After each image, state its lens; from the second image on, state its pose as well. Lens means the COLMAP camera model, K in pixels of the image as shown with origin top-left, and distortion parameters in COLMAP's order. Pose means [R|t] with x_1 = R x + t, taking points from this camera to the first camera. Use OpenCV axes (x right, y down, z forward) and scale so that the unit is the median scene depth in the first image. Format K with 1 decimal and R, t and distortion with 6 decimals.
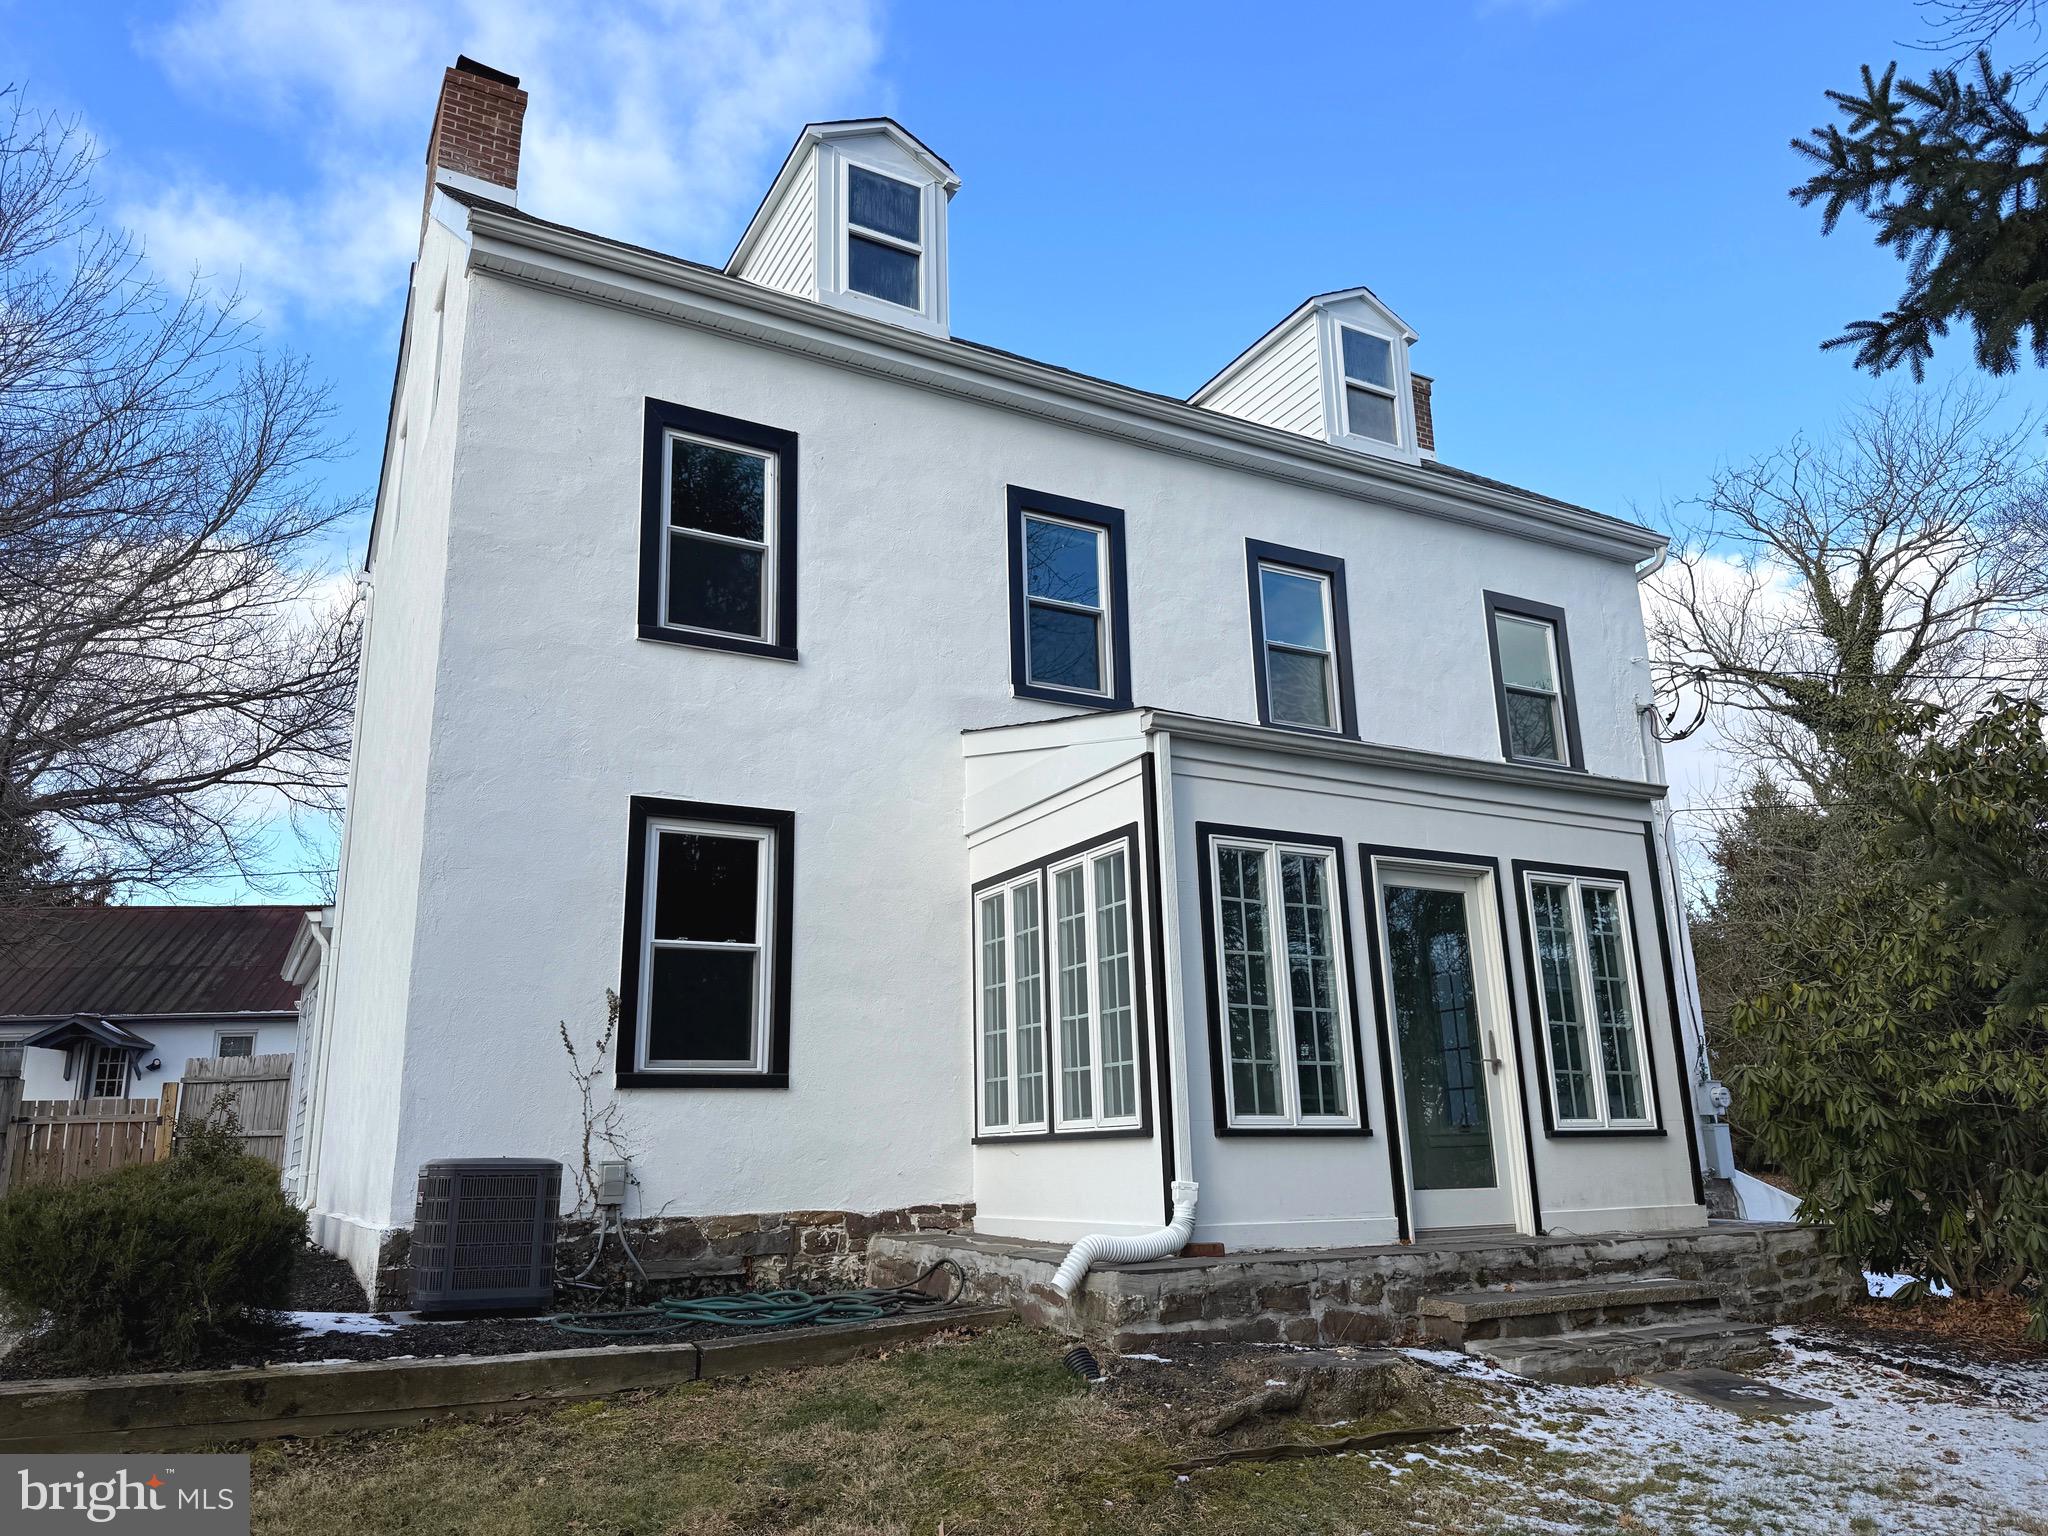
lens RADIAL K [[1455.4, 0, 1007.1], [0, 1455.4, 784.6], [0, 0, 1]] dist [-0.001406, -0.010657]
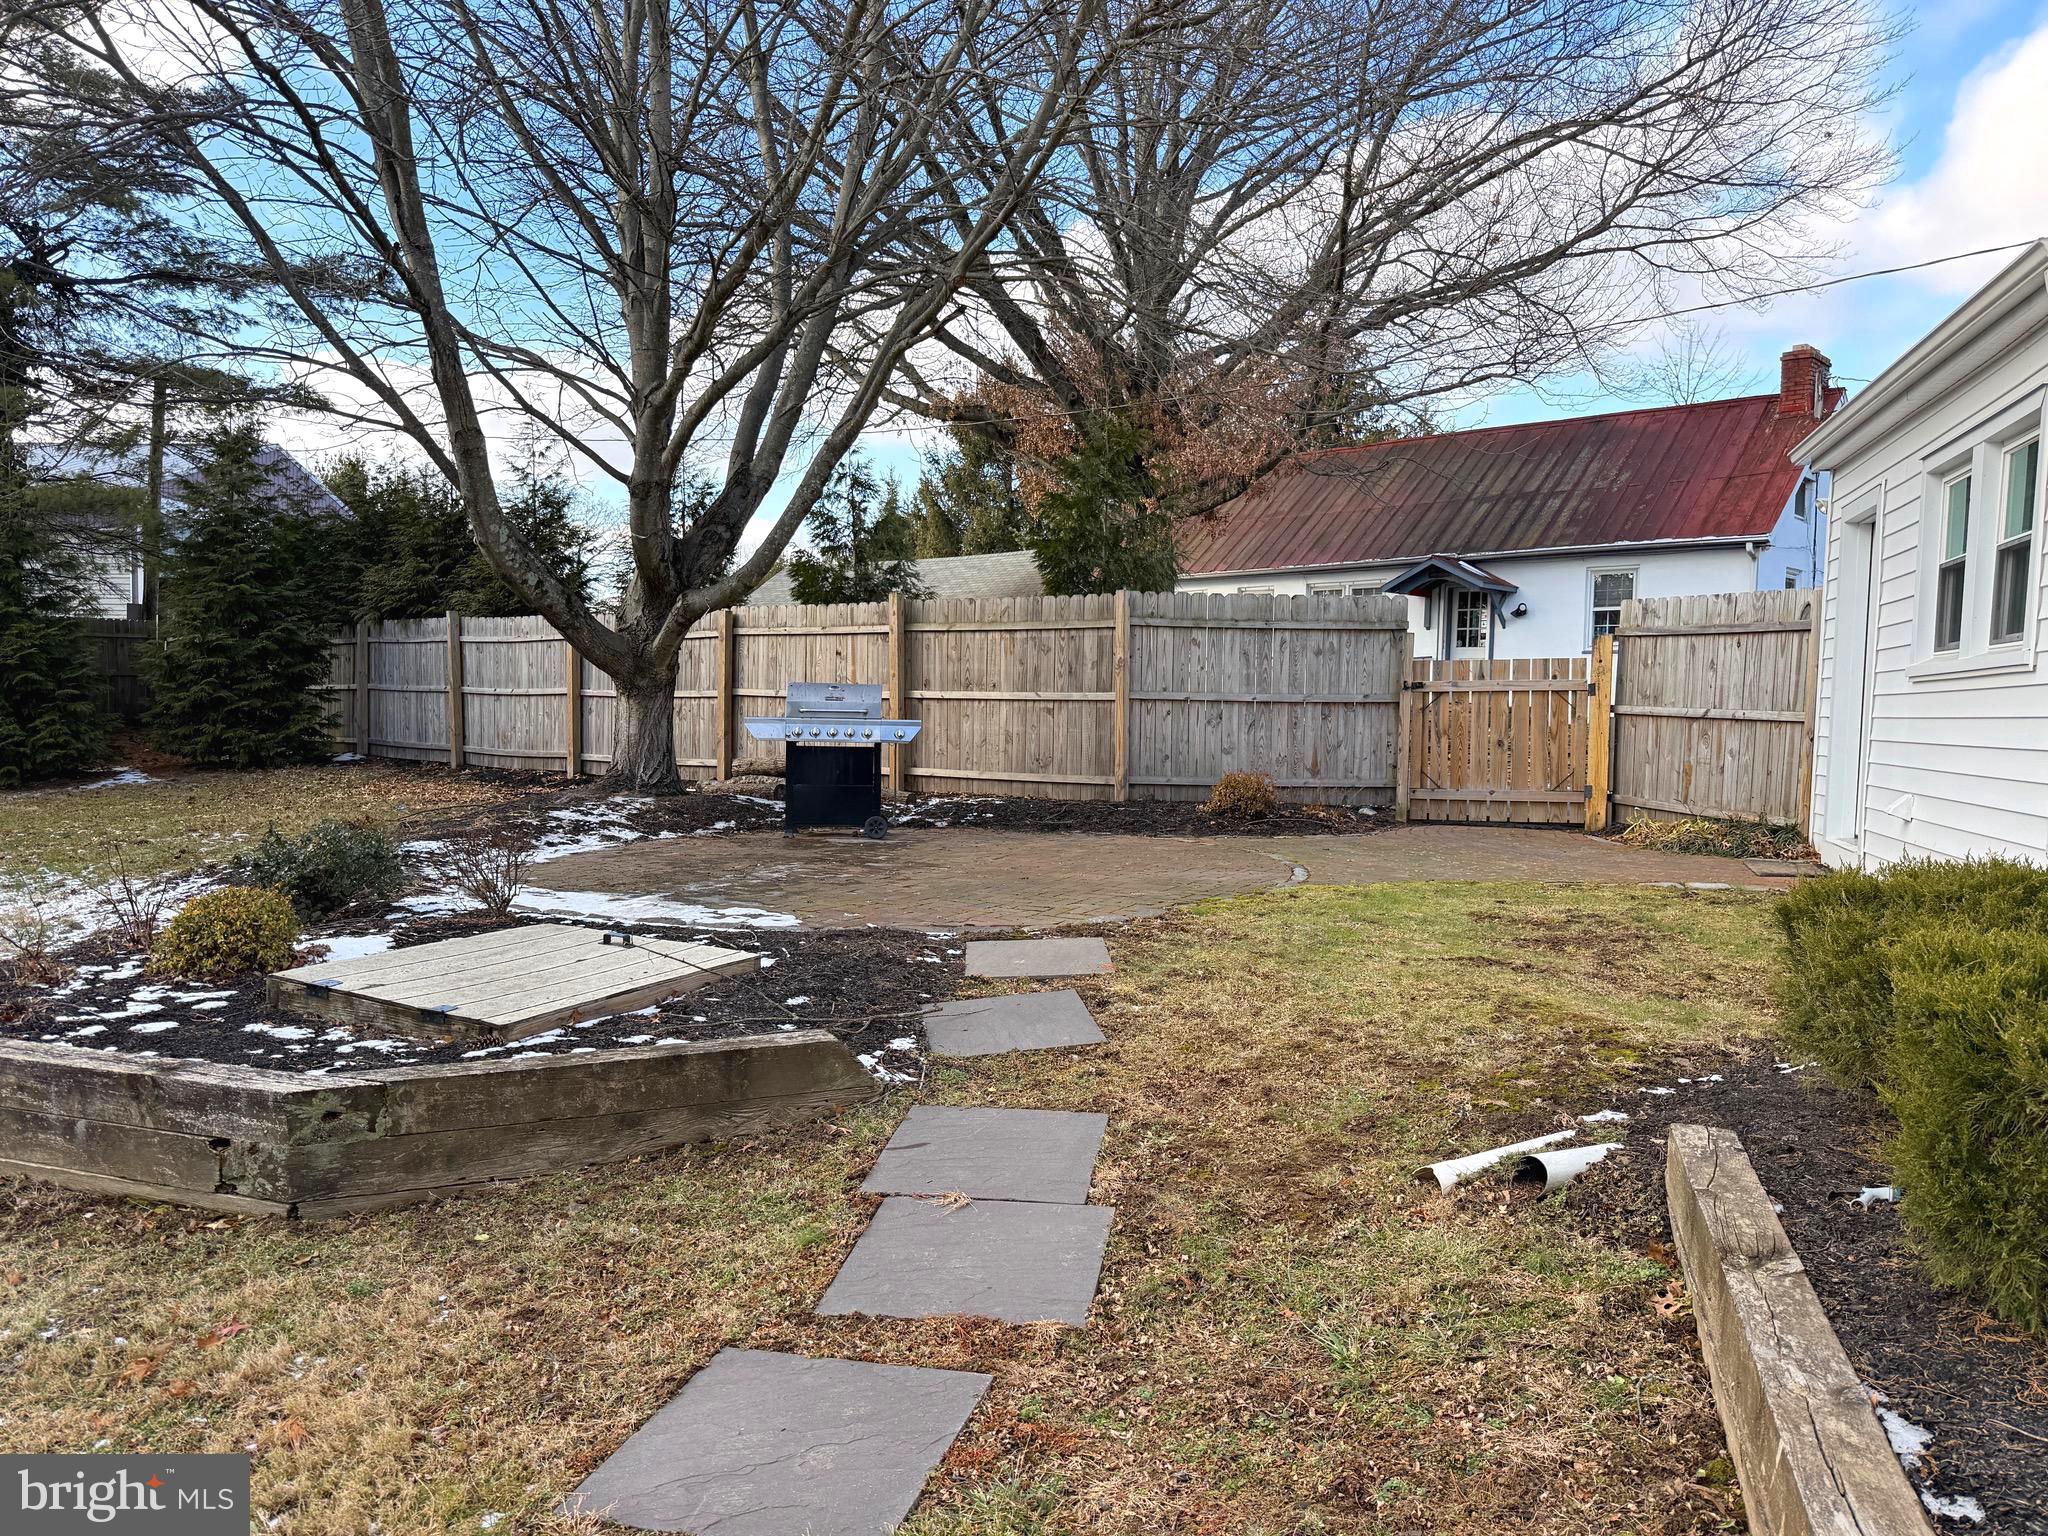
lens RADIAL K [[1455.4, 0, 1015.5], [0, 1455.4, 778.6], [0, 0, 1]] dist [-0.001406, -0.010657]
pose [[0.684158, 0.069499, -0.726015, -0.164523], [0.153061, 0.959599, 0.236096, 0.041510], [0.713092, -0.272651, 0.645880, 0.214472]]
